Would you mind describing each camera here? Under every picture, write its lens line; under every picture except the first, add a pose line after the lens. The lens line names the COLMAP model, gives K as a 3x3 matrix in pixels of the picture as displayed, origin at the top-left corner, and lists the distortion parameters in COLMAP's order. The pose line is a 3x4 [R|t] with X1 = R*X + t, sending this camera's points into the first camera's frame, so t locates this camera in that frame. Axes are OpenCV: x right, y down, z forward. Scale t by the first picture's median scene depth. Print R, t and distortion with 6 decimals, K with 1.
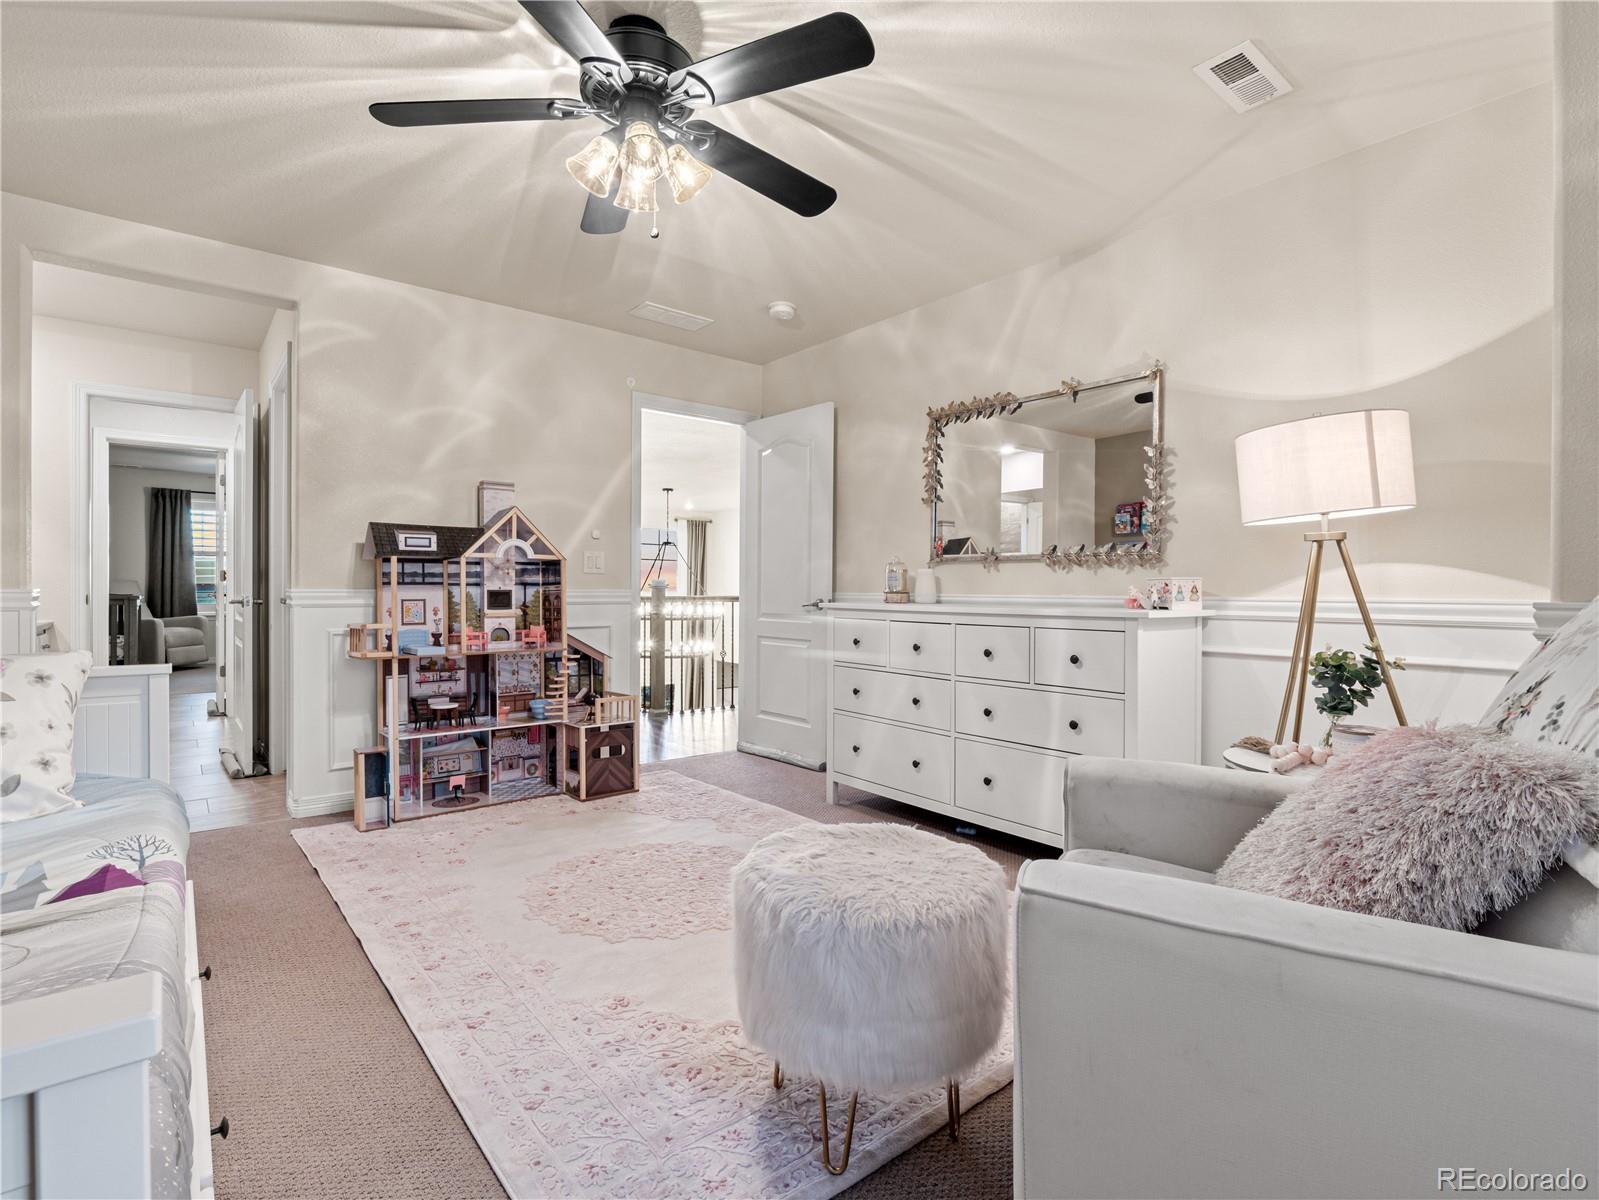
lens RADIAL K [[775.2, 0, 799.5], [0, 775.2, 600.0], [0, 0, 1]] dist [-0.000939, -0.016164]
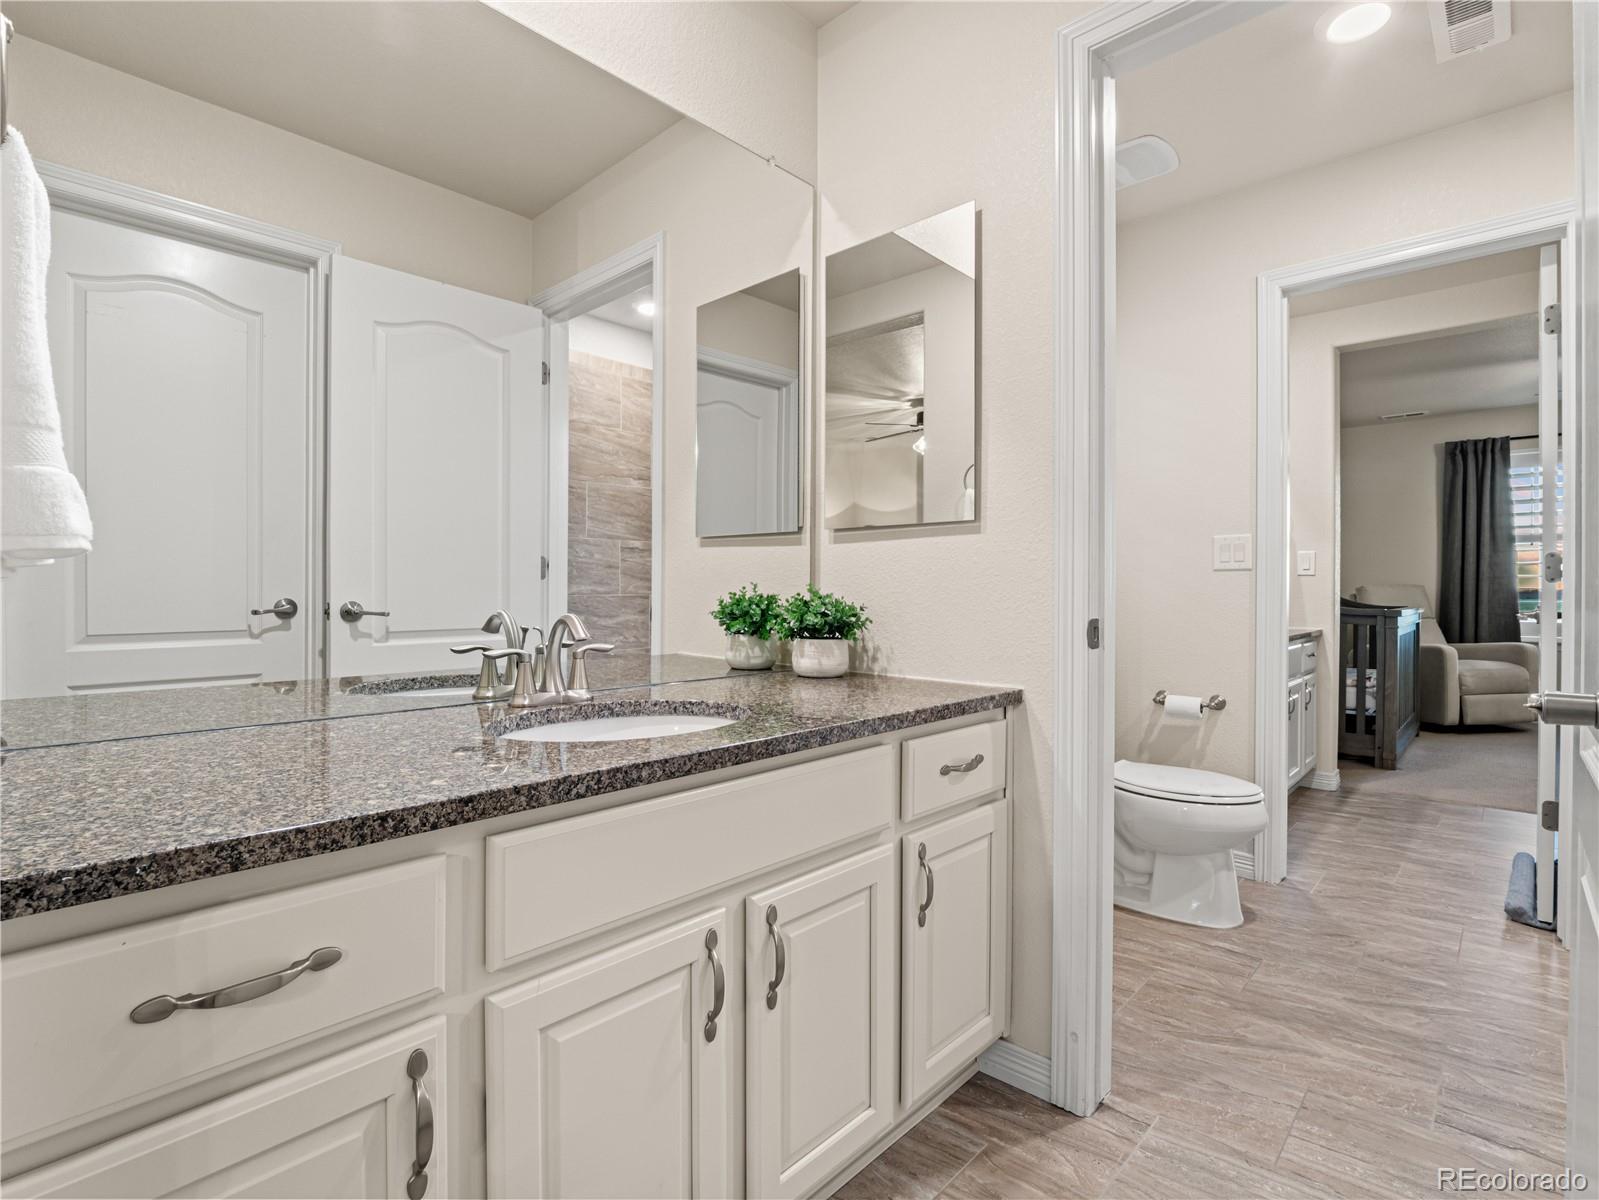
lens RADIAL K [[775.2, 0, 799.5], [0, 775.2, 600.0], [0, 0, 1]] dist [-0.000939, -0.016164]
pose [[0.134567, -0.002698, -0.990901, -0.267702], [-0.009194, 0.999950, -0.003971, -0.004583], [0.990862, 0.009645, 0.134536, 0.364702]]
